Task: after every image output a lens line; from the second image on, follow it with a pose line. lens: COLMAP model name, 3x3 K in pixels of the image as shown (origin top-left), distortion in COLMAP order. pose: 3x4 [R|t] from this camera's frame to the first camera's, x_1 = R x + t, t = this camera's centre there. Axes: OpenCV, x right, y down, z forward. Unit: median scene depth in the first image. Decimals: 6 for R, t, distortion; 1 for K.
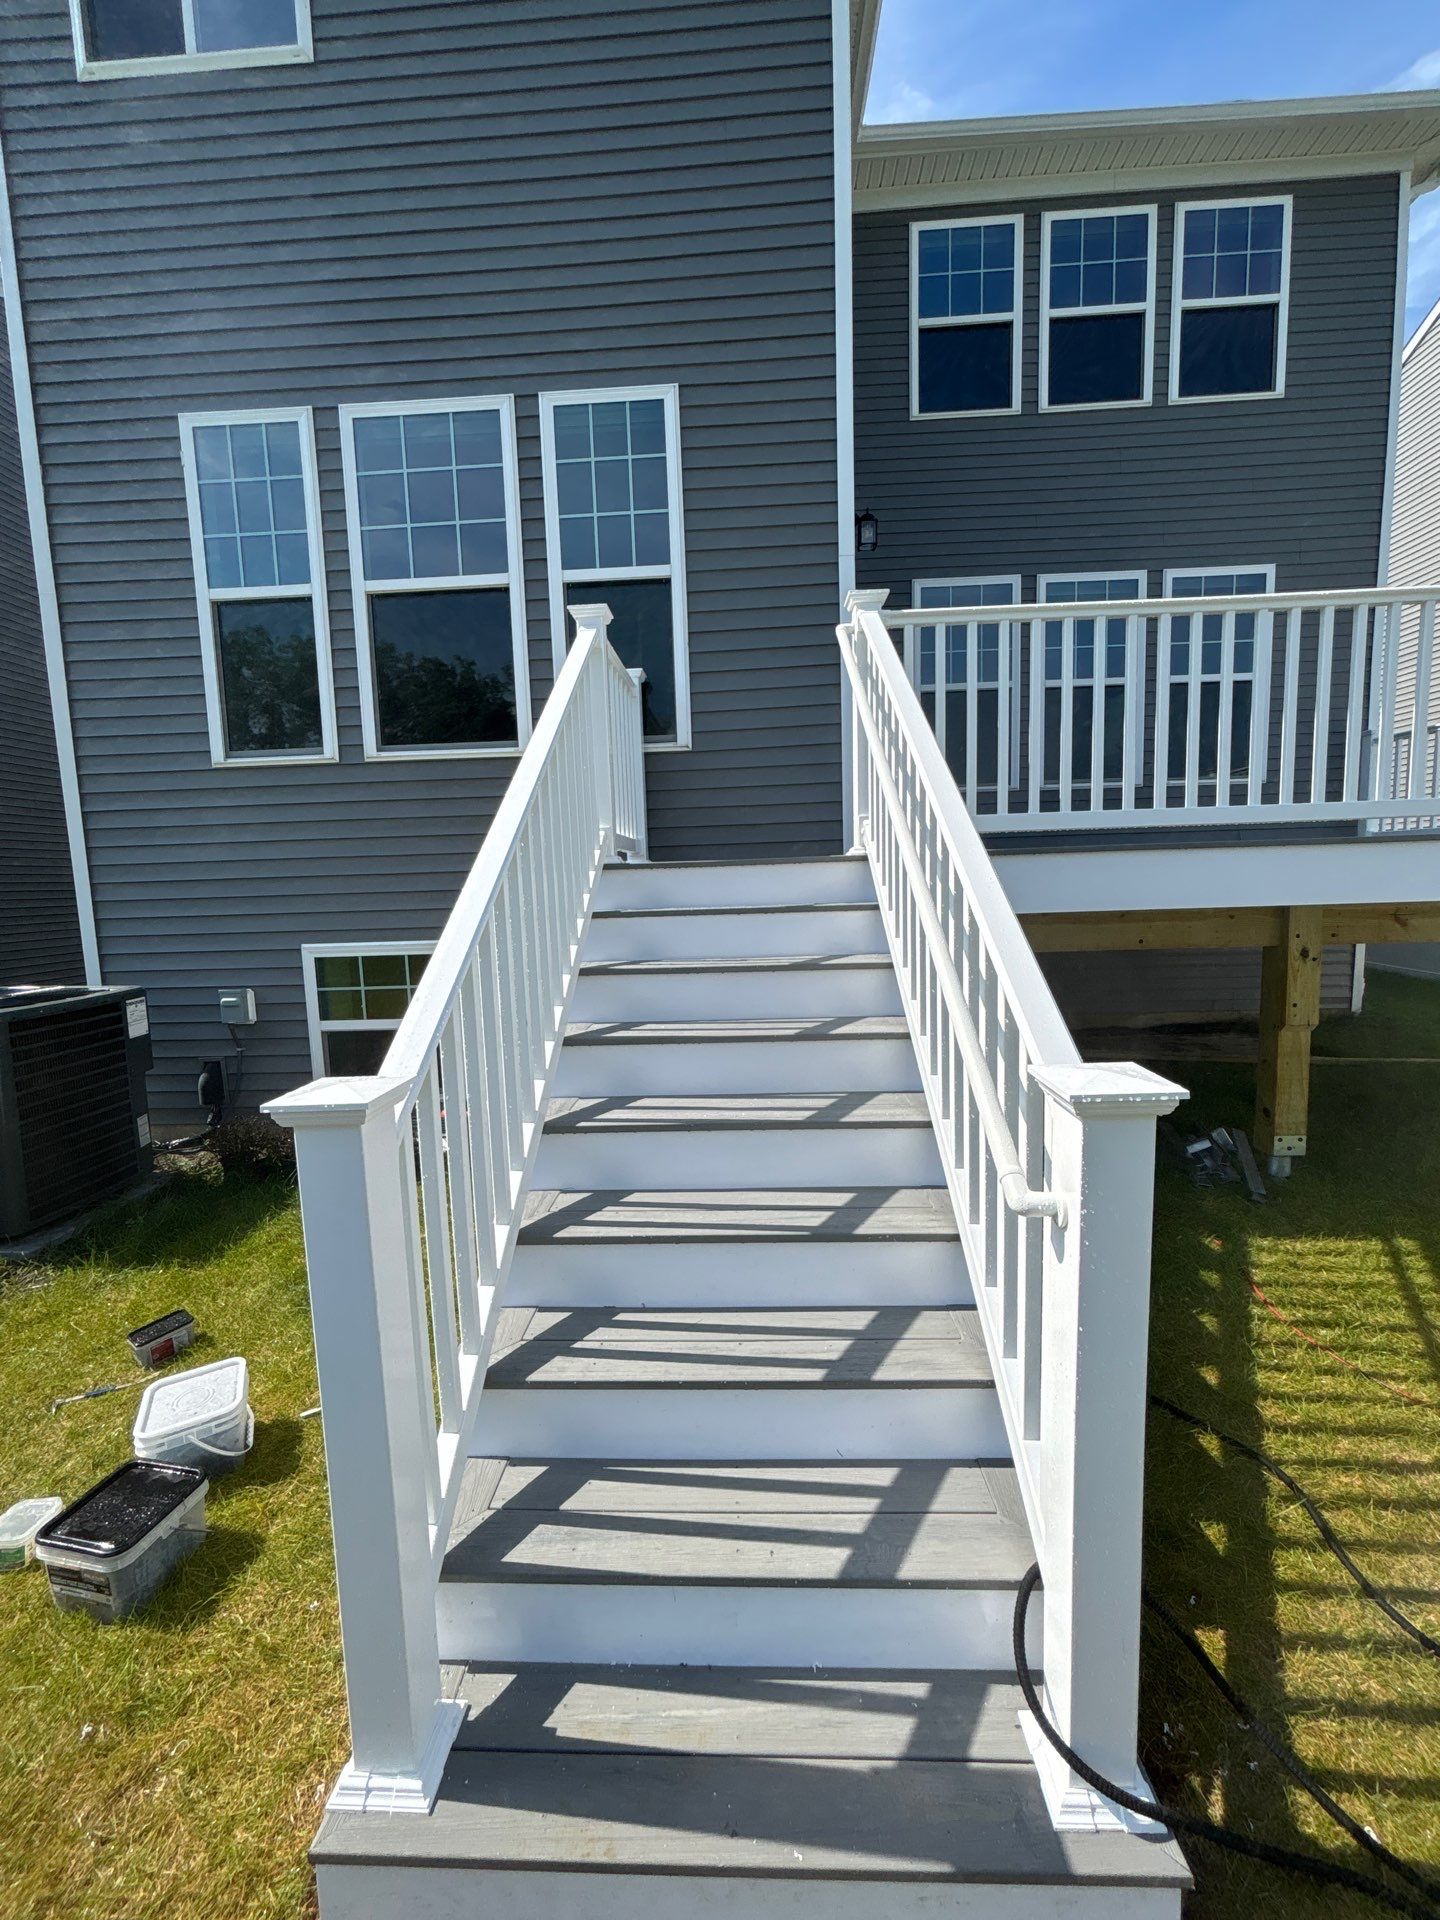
lens RADIAL K [[762.4, 0, 724.3], [0, 762.4, 948.1], [0, 0, 1]] dist [0.002462, -0.000066]
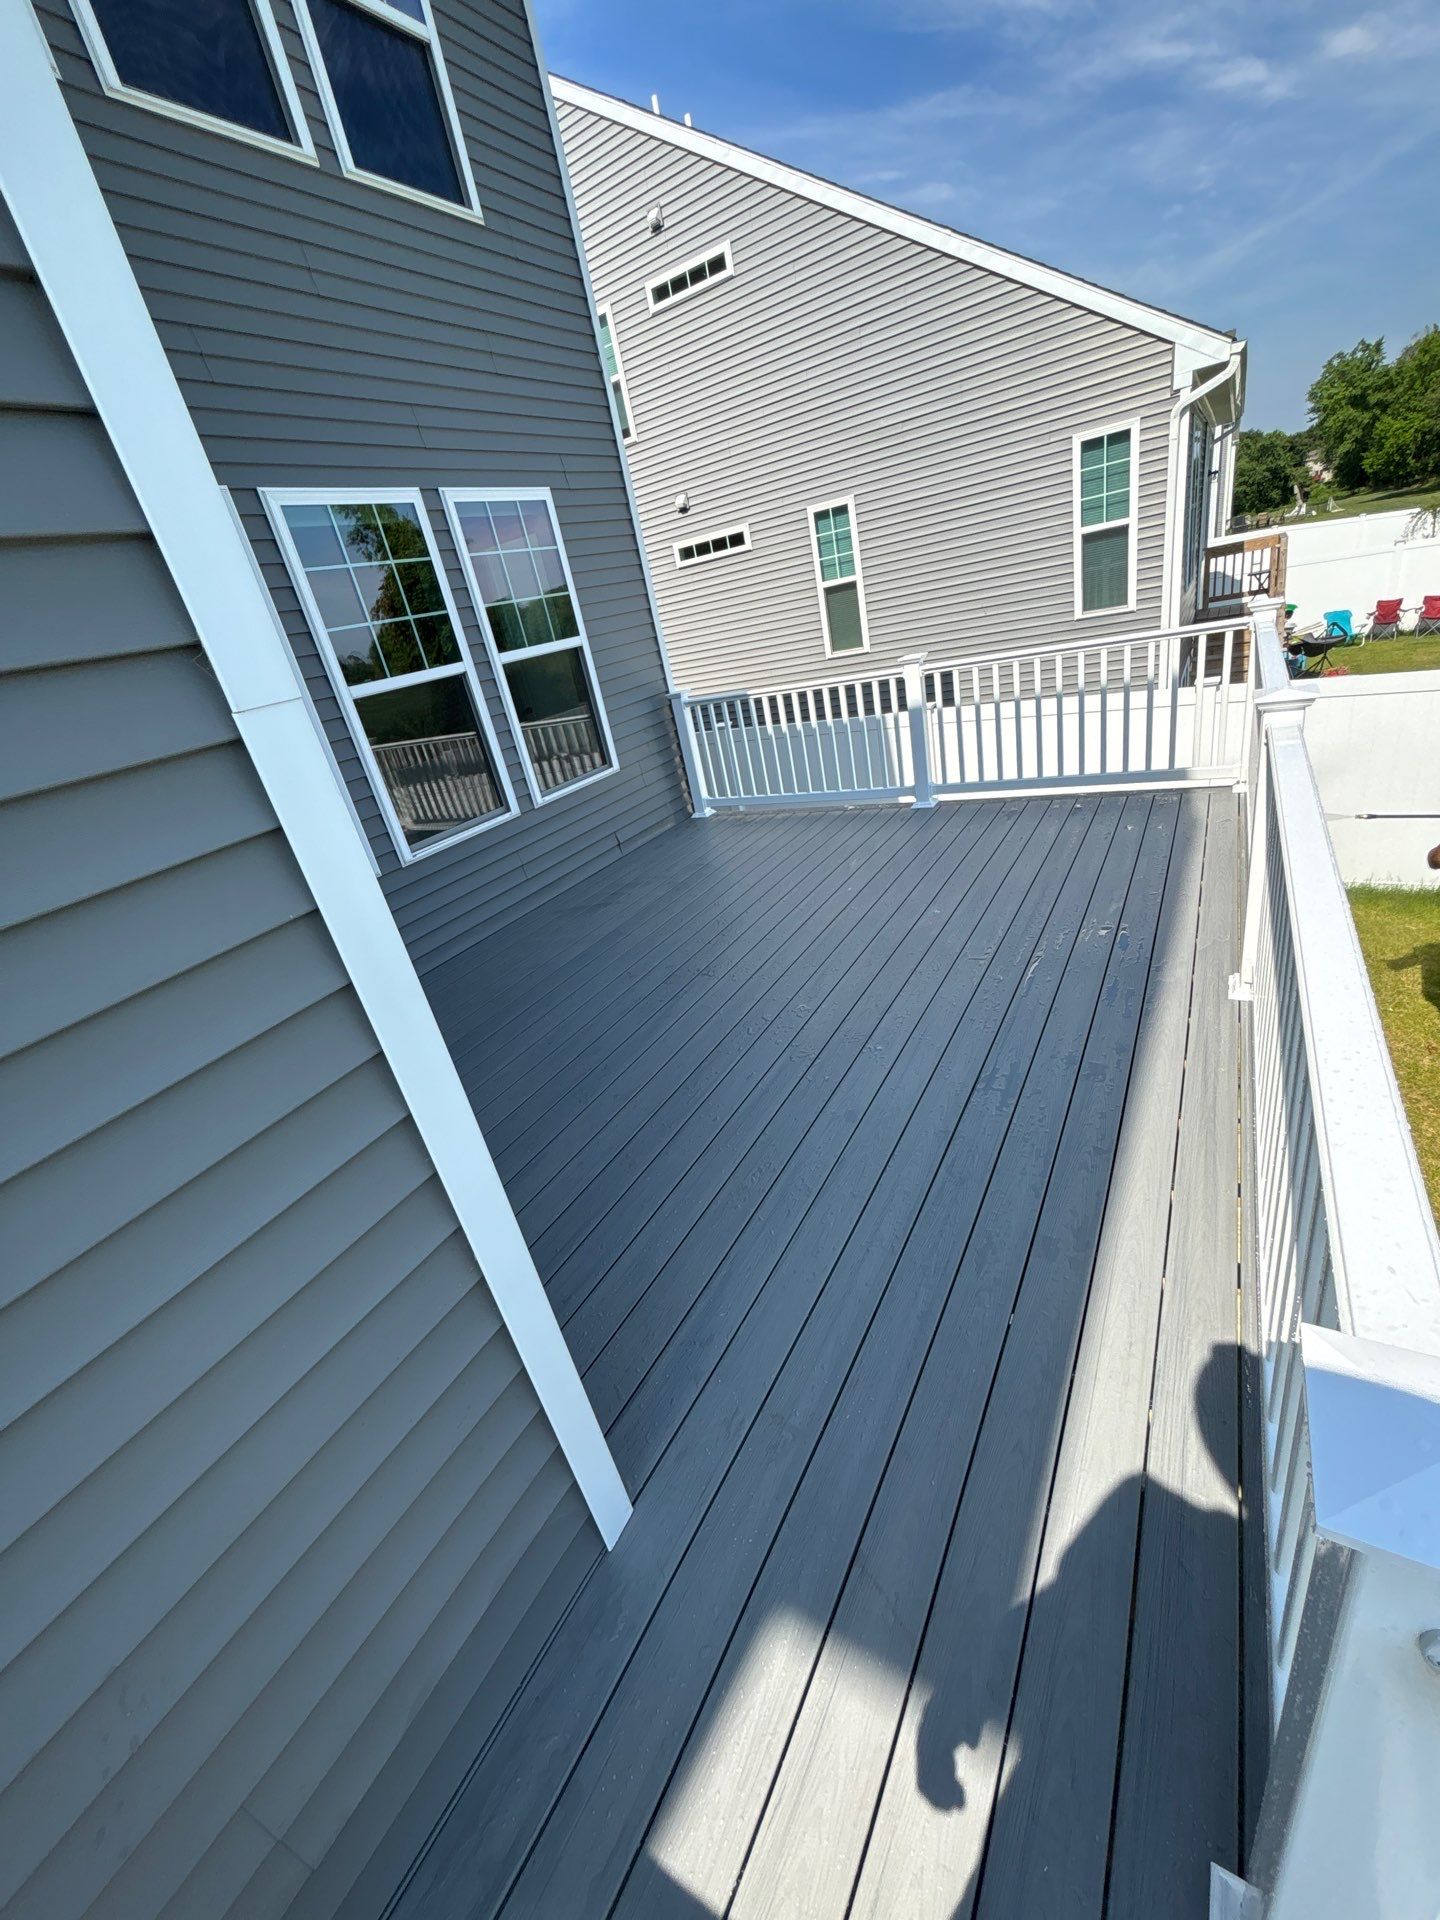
lens RADIAL K [[773.2, 0, 720.6], [0, 773.2, 951.7], [0, 0, 1]] dist [-0.002505, 0.000150]
pose [[0.465911, -0.419919, 0.778842, 0.019214], [0.264467, 0.906066, 0.330306, -0.346589], [-0.844384, 0.052085, 0.533201, 0.557885]]
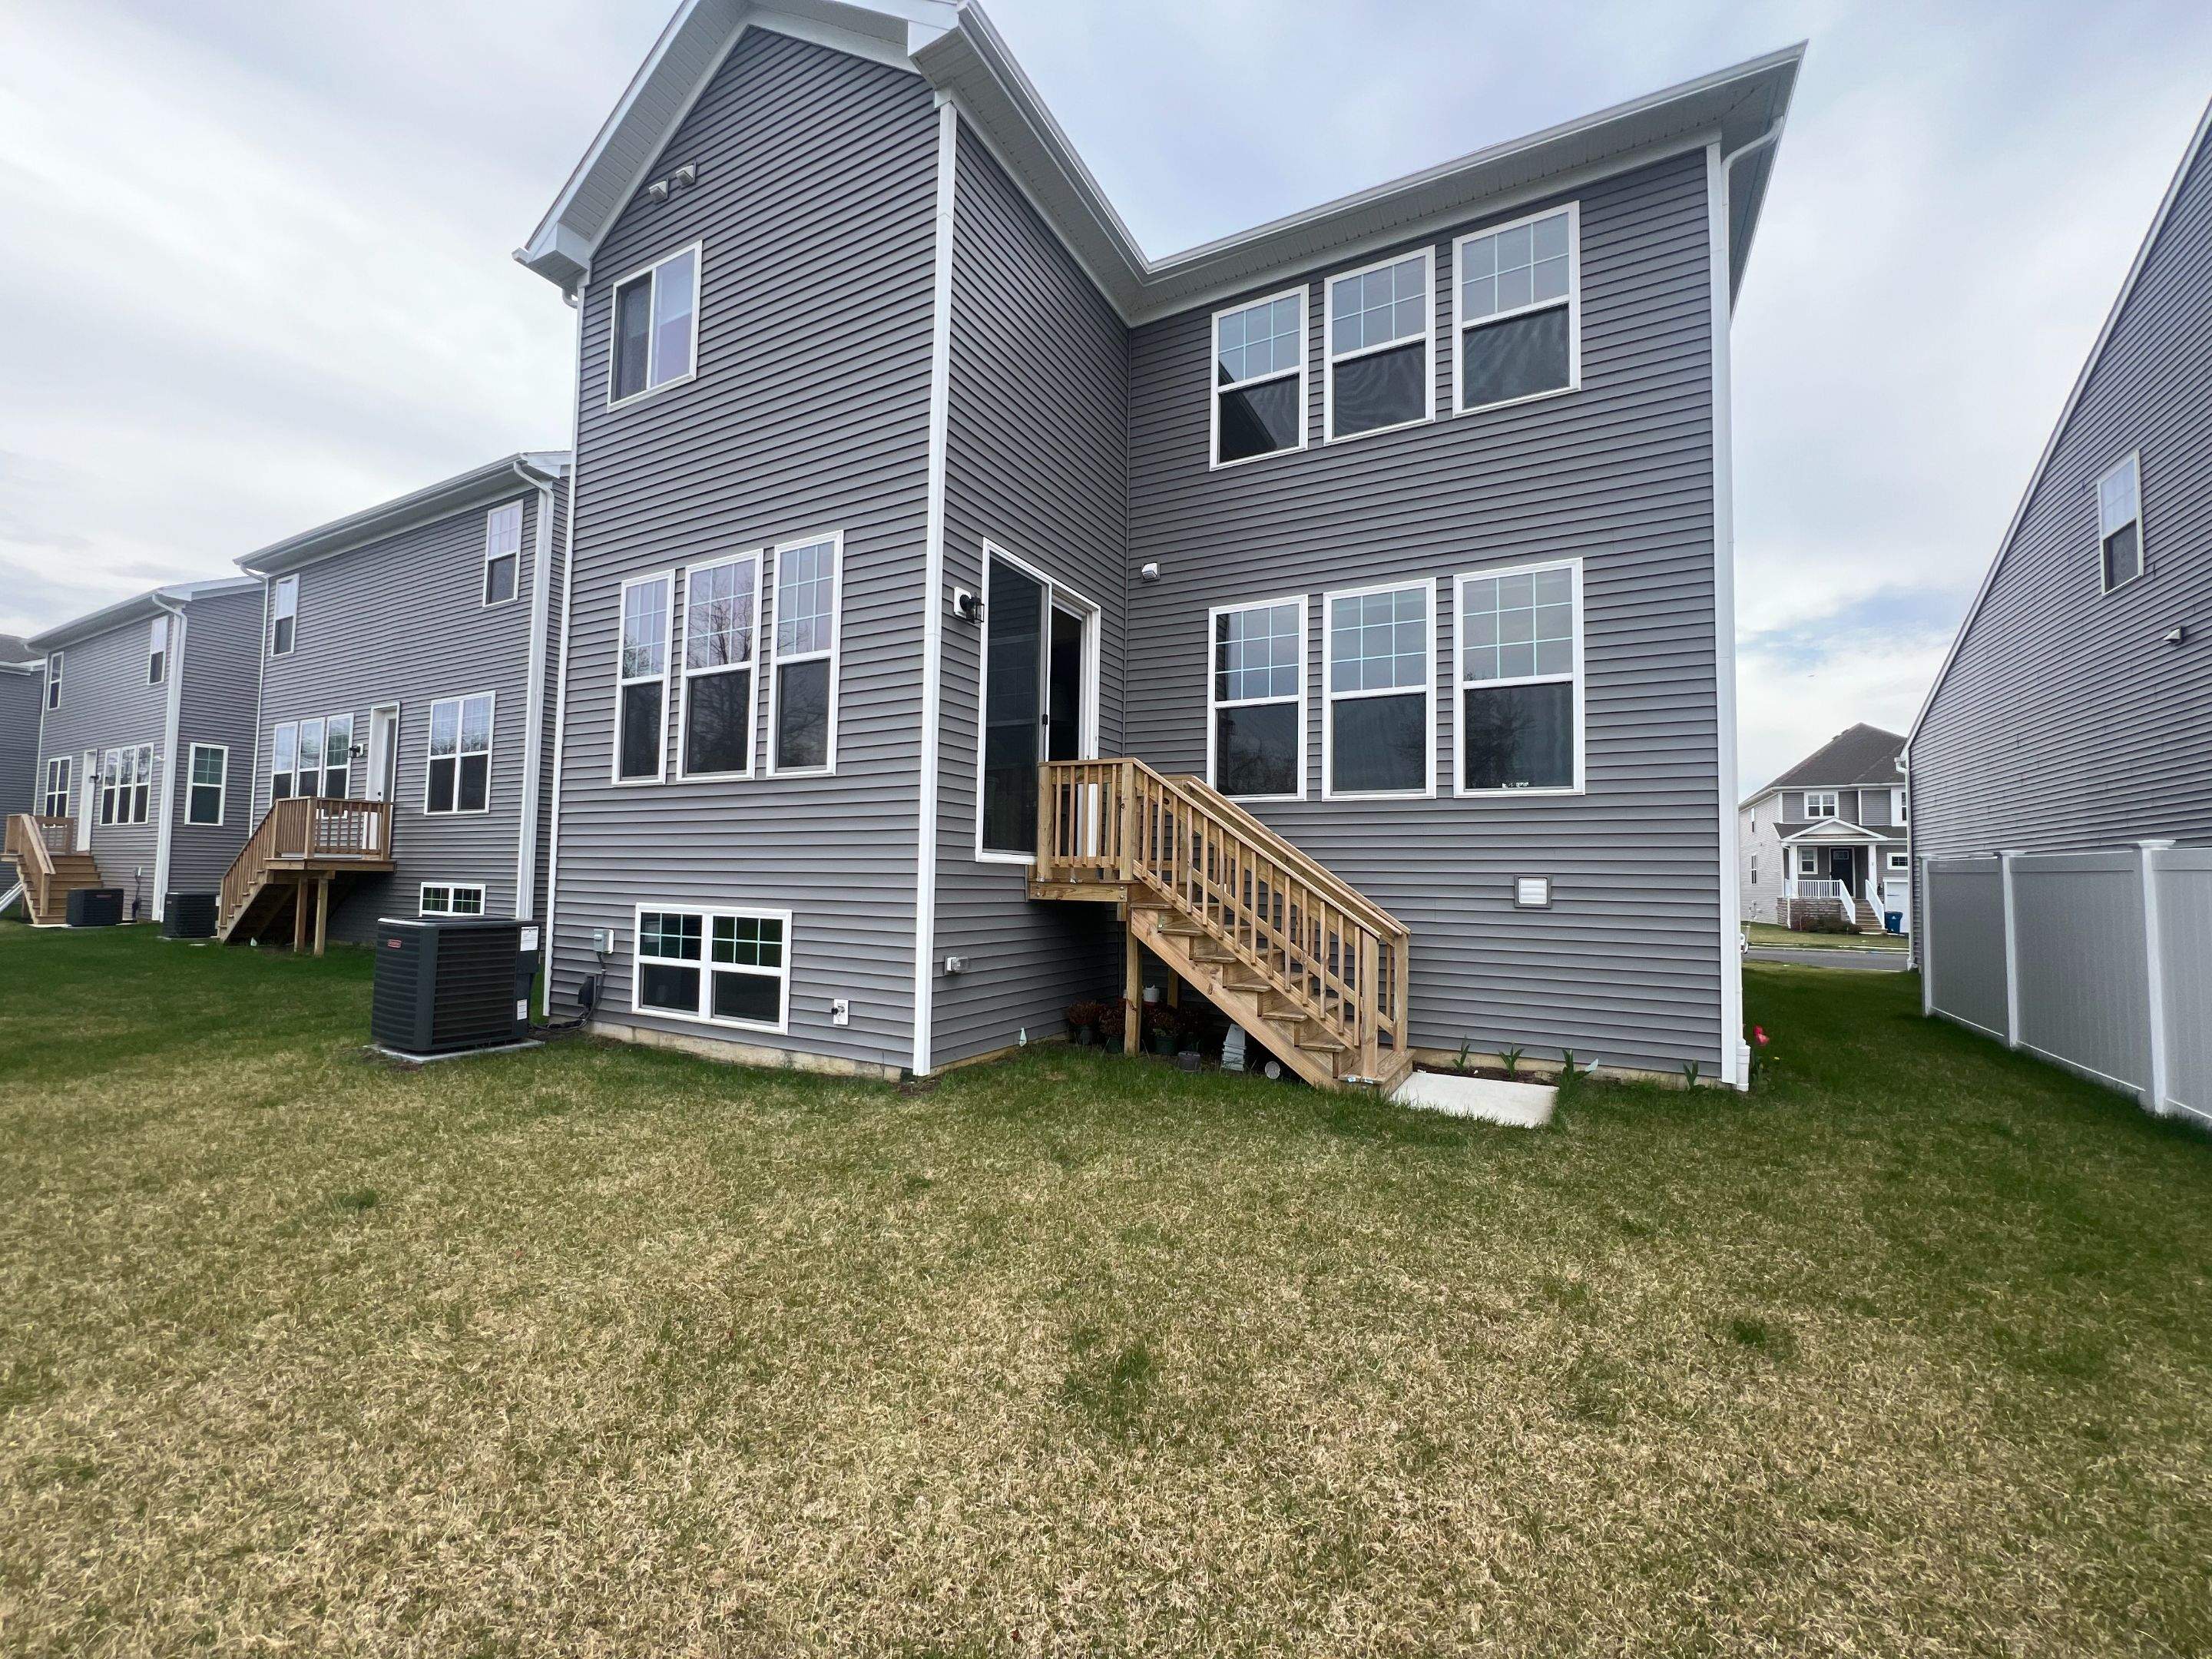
lens RADIAL K [[878.3, 0, 1110.4], [0, 878.3, 830.8], [0, 0, 1]] dist [0.002462, -0.000066]
pose [[0.901696, 0.023122, -0.431753, 0.796006], [-0.088357, 0.987350, -0.131652, 0.000803], [0.423247, 0.156859, 0.892333, -0.130793]]
